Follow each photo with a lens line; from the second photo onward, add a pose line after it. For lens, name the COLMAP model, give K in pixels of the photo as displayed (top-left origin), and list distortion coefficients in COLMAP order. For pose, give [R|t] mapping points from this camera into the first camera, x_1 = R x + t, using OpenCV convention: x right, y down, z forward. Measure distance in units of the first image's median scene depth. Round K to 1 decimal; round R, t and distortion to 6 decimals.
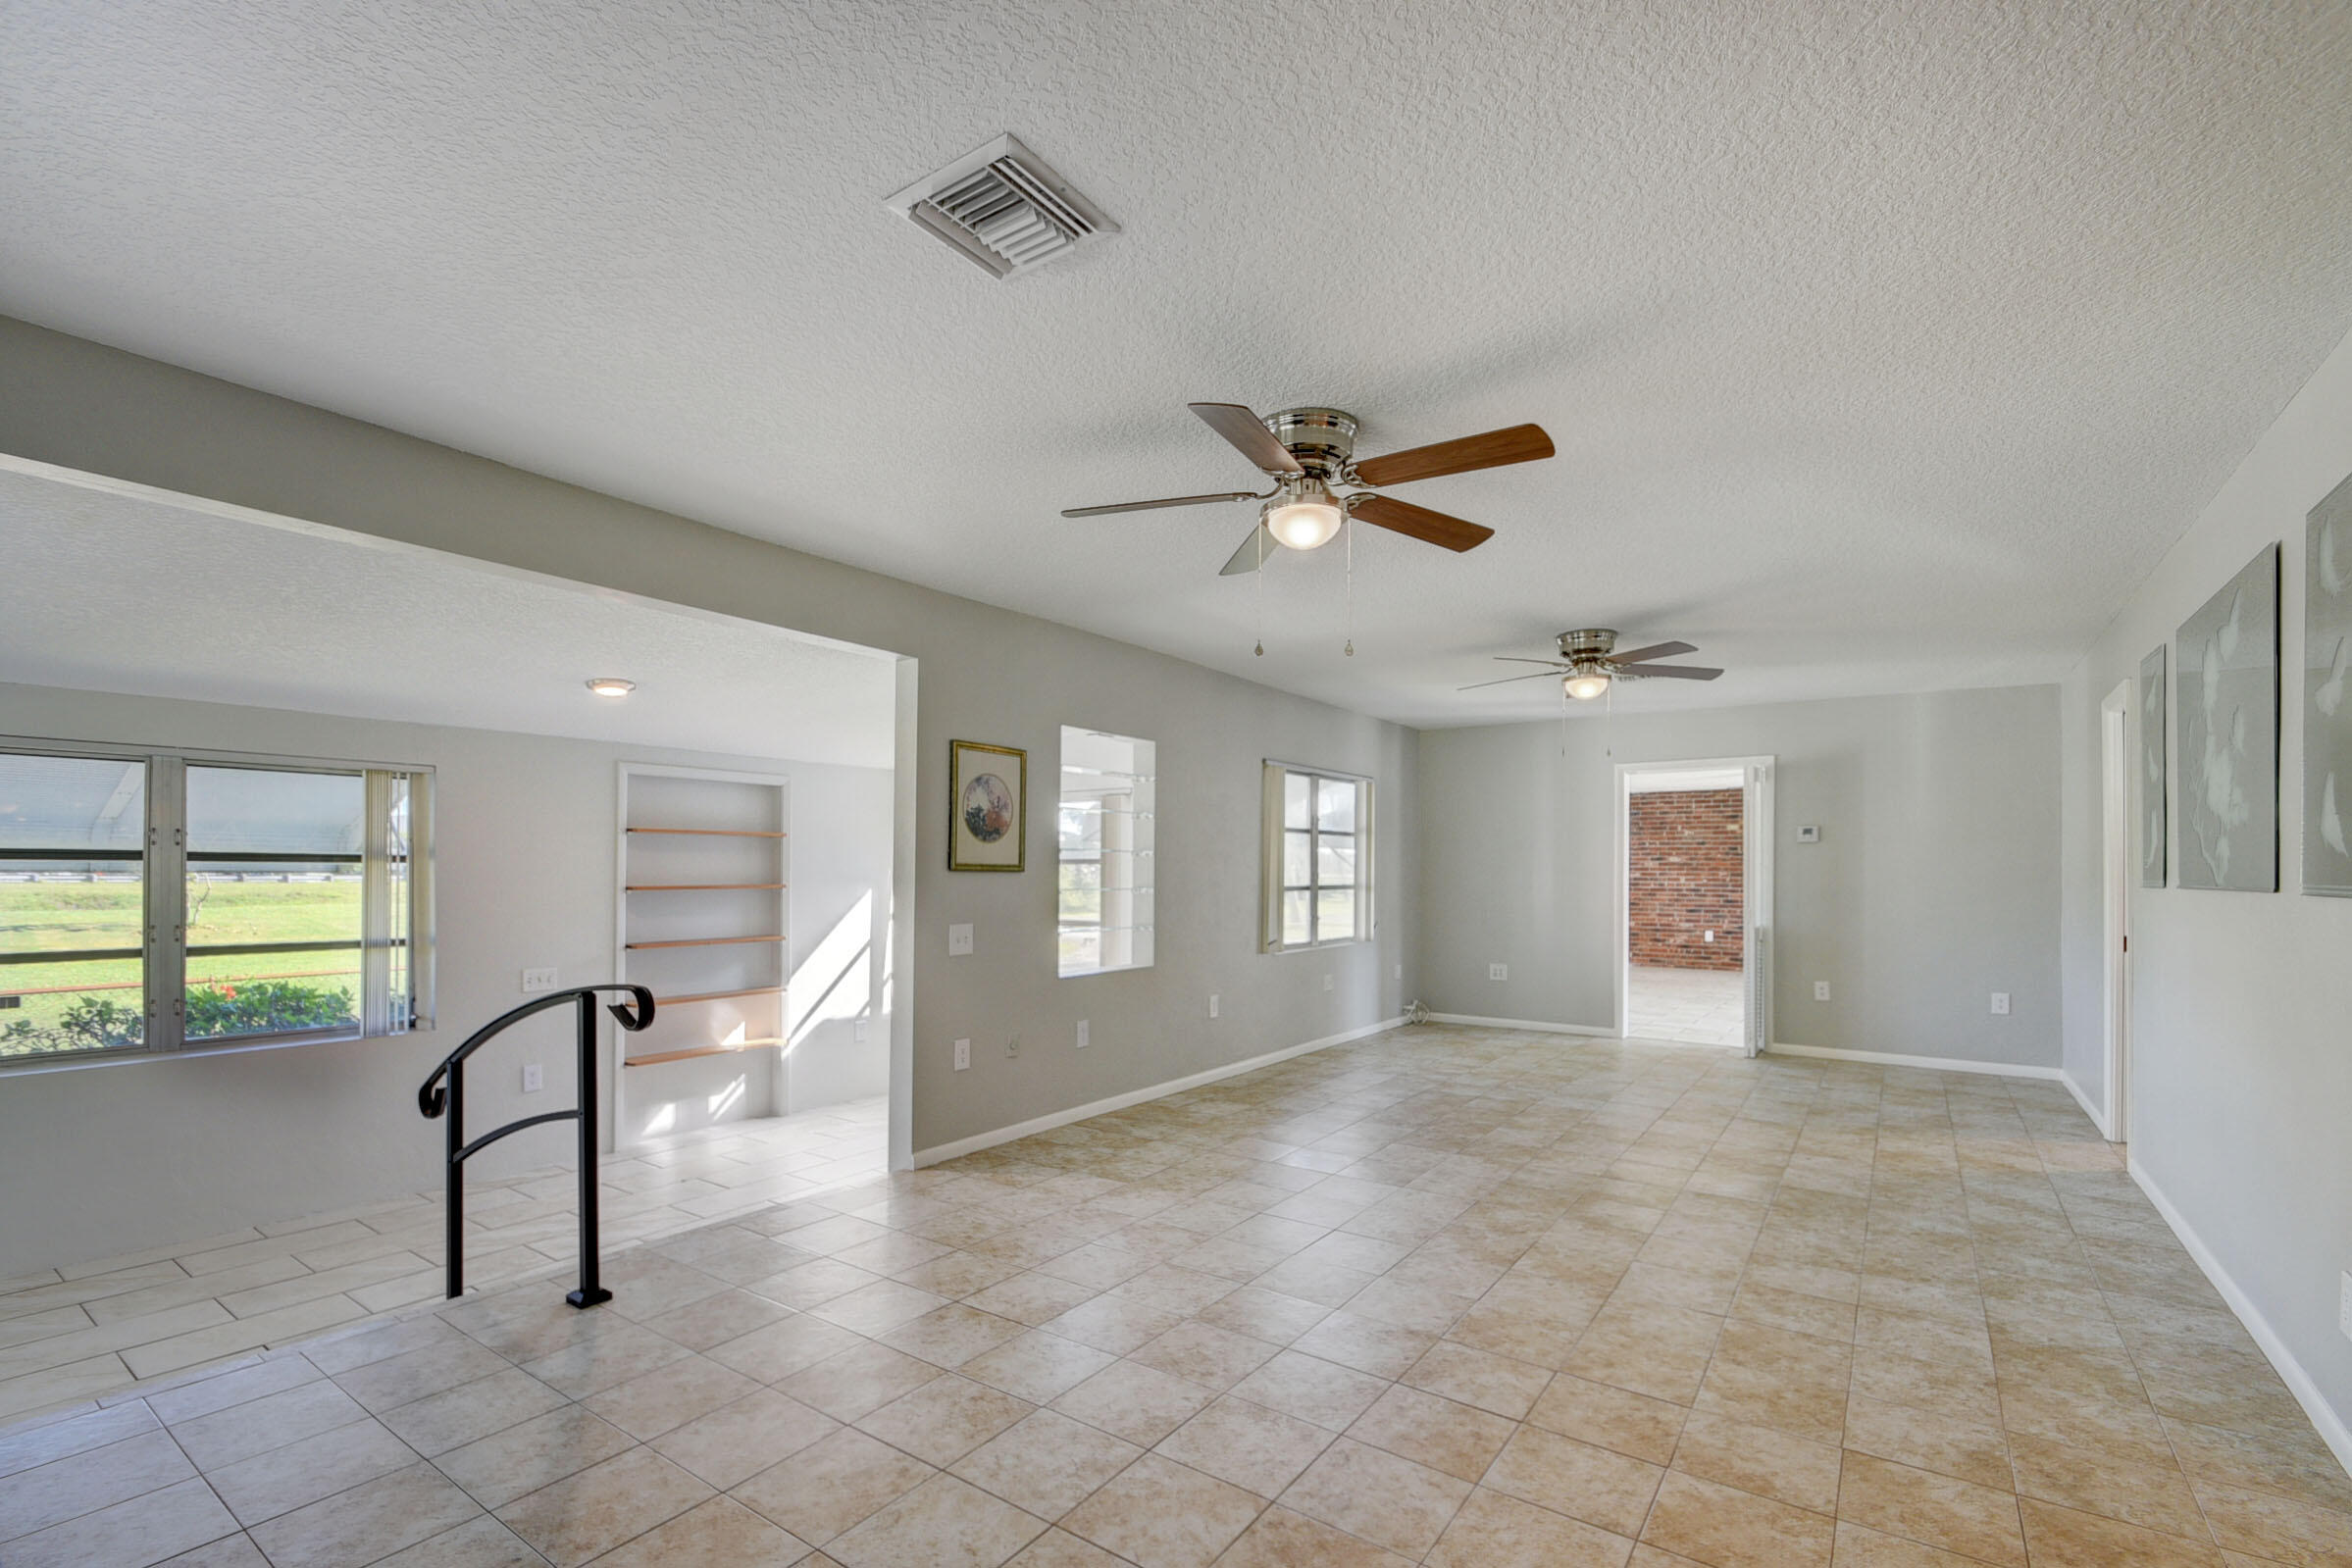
lens RADIAL K [[1033.6, 0, 1165.9], [0, 1033.6, 857.2], [0, 0, 1]] dist [-0.016391, -0.001228]
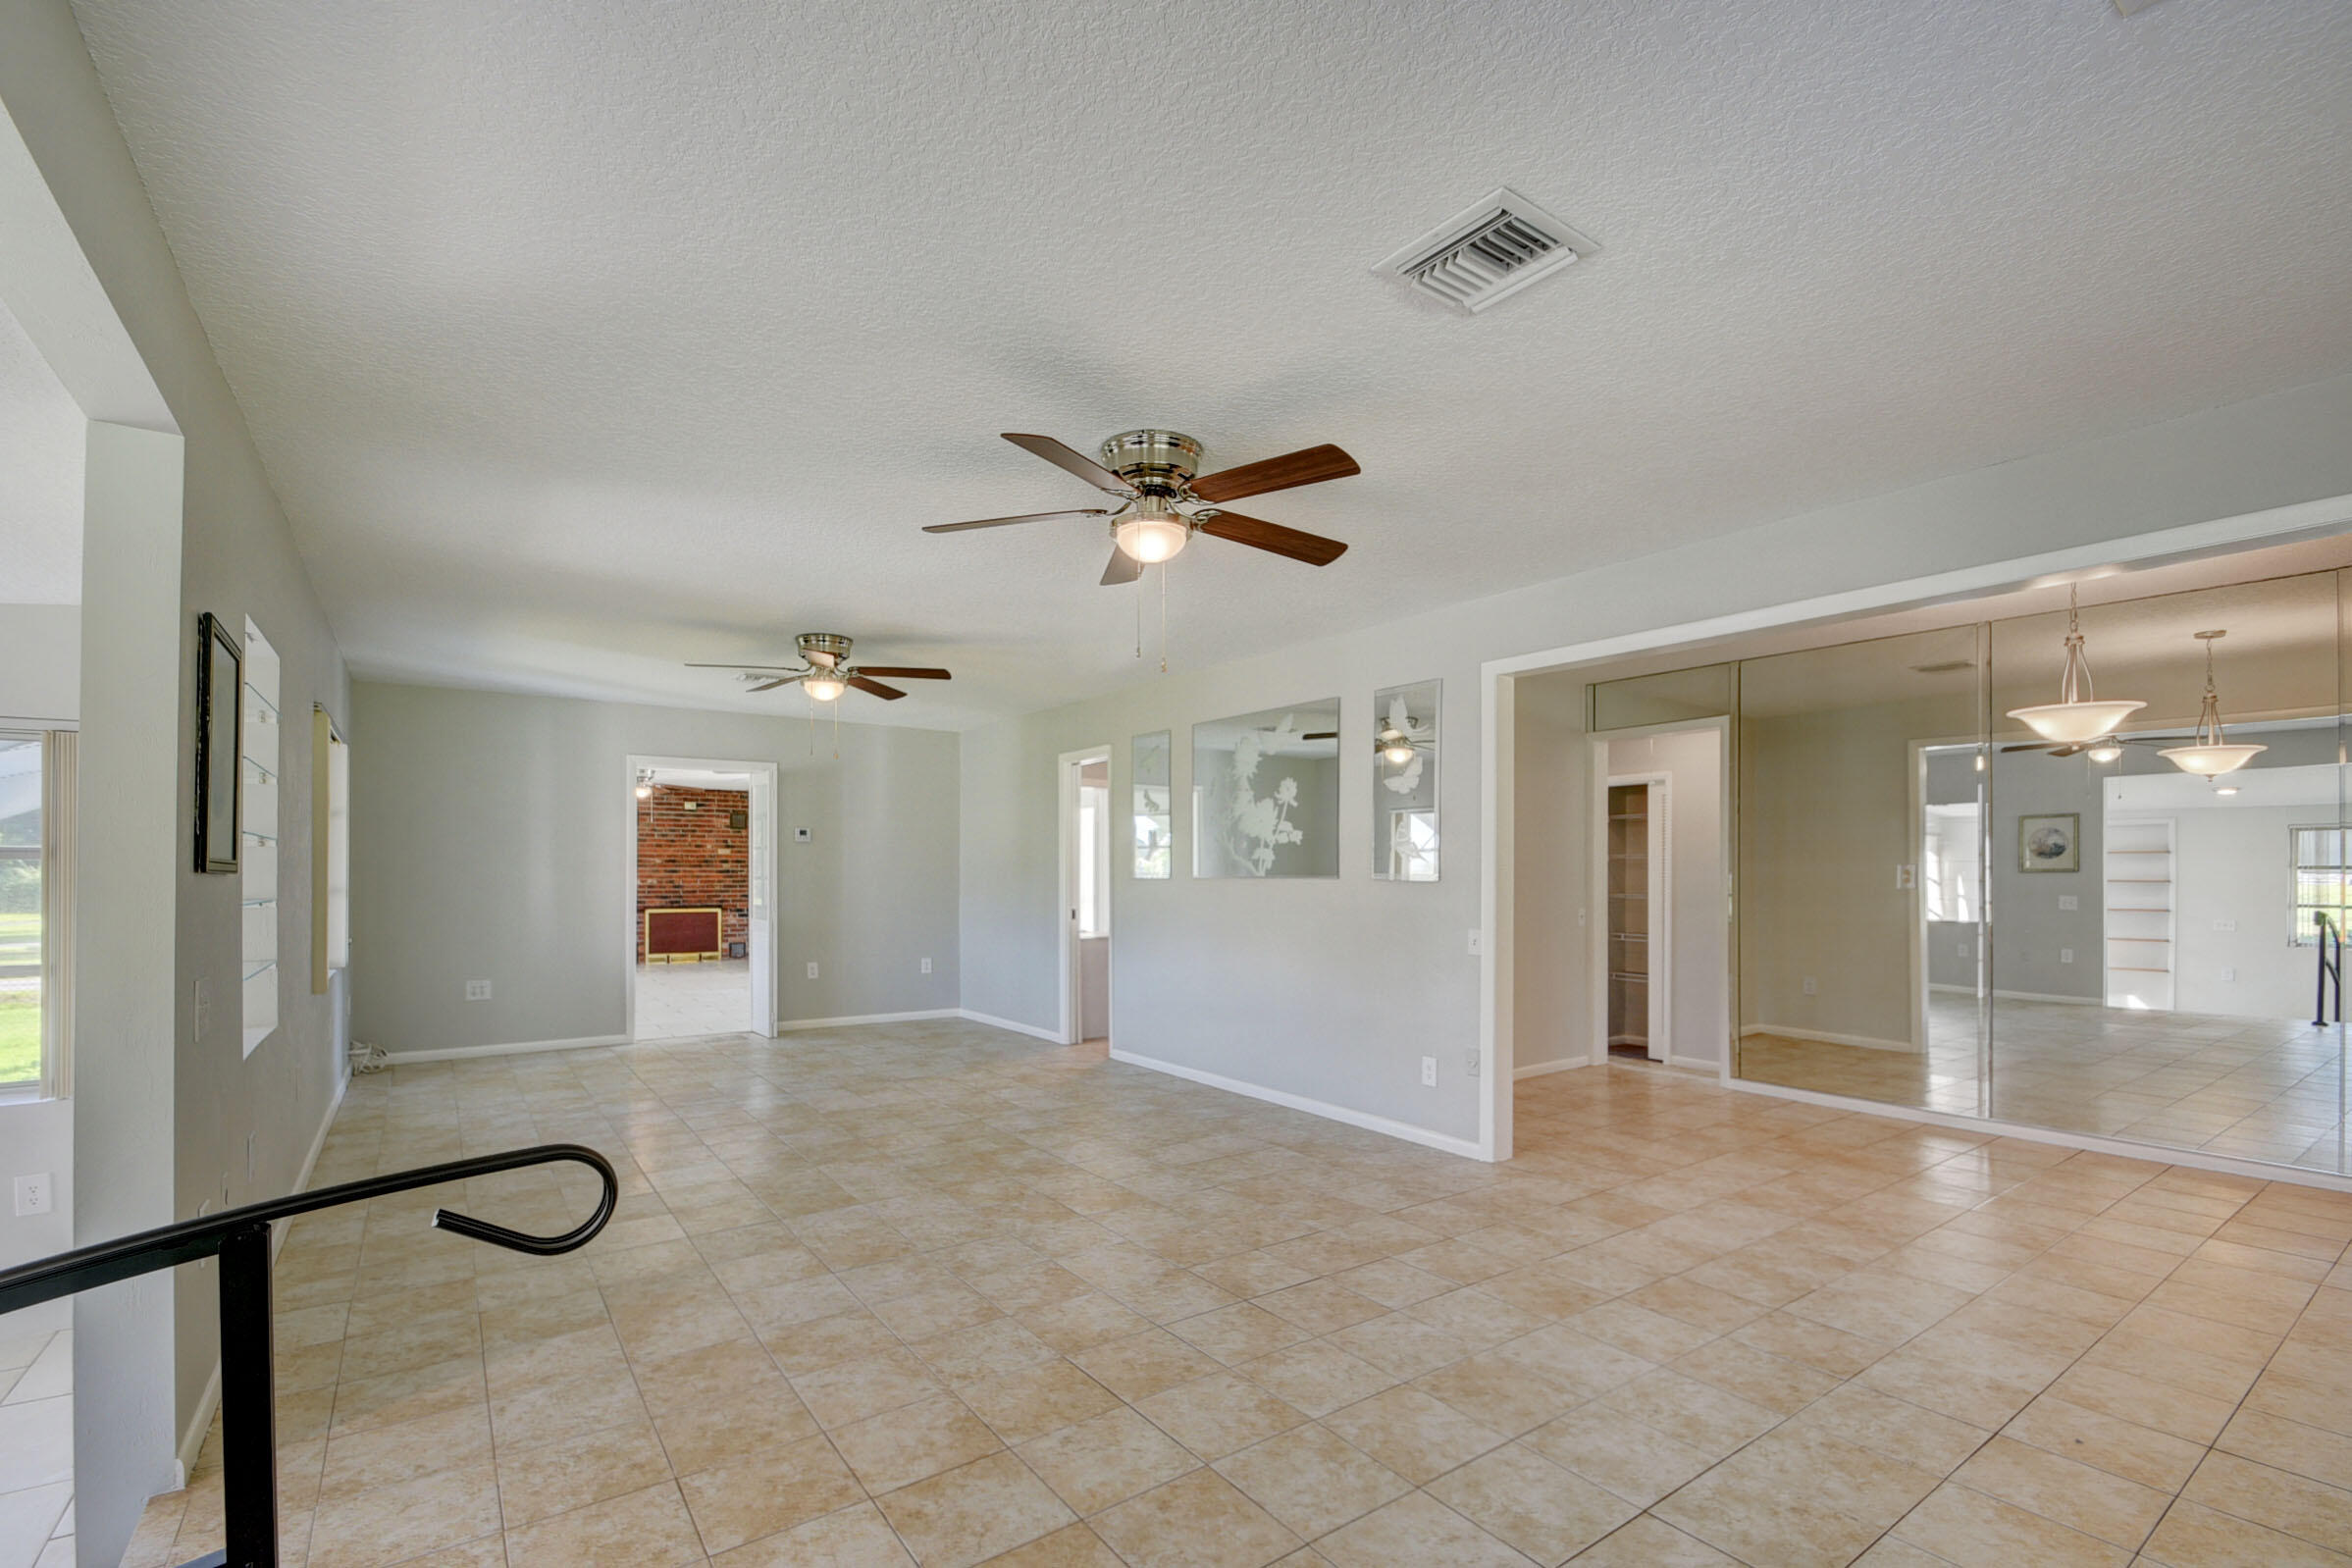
lens RADIAL K [[1033.7, 0, 1155.3], [0, 1033.7, 862.6], [0, 0, 1]] dist [-0.016391, -0.001228]
pose [[0.337349, -0.003106, 0.941374, -0.641323], [-0.006650, 0.999962, 0.005683, -0.001136], [-0.941356, -0.008178, 0.337316, 0.481778]]
